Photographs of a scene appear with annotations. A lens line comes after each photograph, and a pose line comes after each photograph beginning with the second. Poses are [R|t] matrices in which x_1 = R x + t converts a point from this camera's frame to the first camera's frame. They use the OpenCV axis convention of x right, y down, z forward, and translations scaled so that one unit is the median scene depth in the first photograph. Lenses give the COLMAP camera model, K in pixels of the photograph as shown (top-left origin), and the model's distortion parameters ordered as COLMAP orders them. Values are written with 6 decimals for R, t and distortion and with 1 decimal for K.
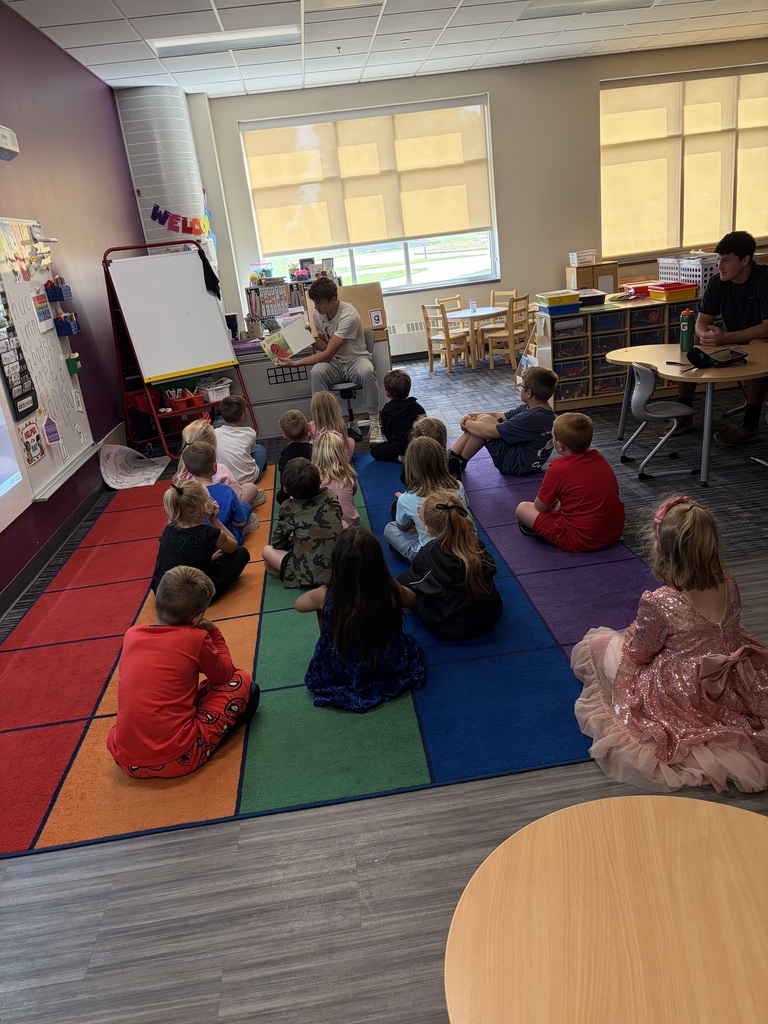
lens RADIAL K [[789.1, 0, 384.0], [0, 789.1, 512.0], [0, 0, 1]] dist [0.048505, -0.003120]
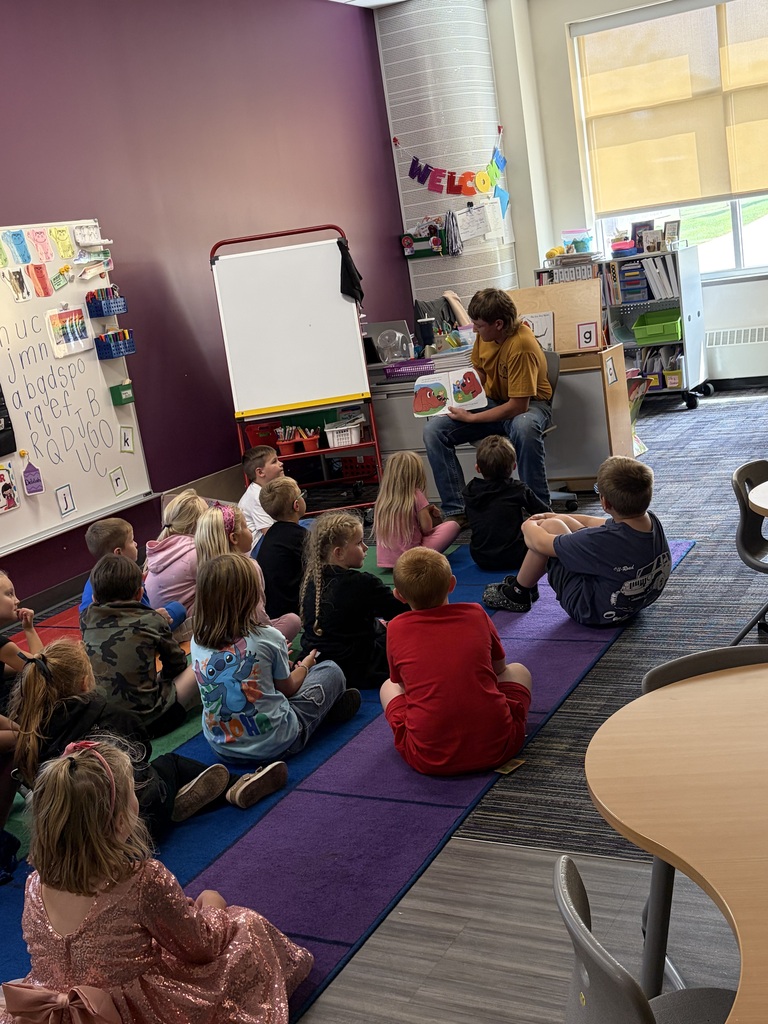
lens RADIAL K [[1272.5, 0, 384.0], [0, 1272.5, 512.0], [0, 0, 1]] dist [0.016226, -0.032319]
pose [[0.818421, 0.117148, -0.562551, 0.366761], [-0.139248, 0.990251, 0.003632, -0.073399], [0.557492, 0.075362, 0.826755, 0.072599]]
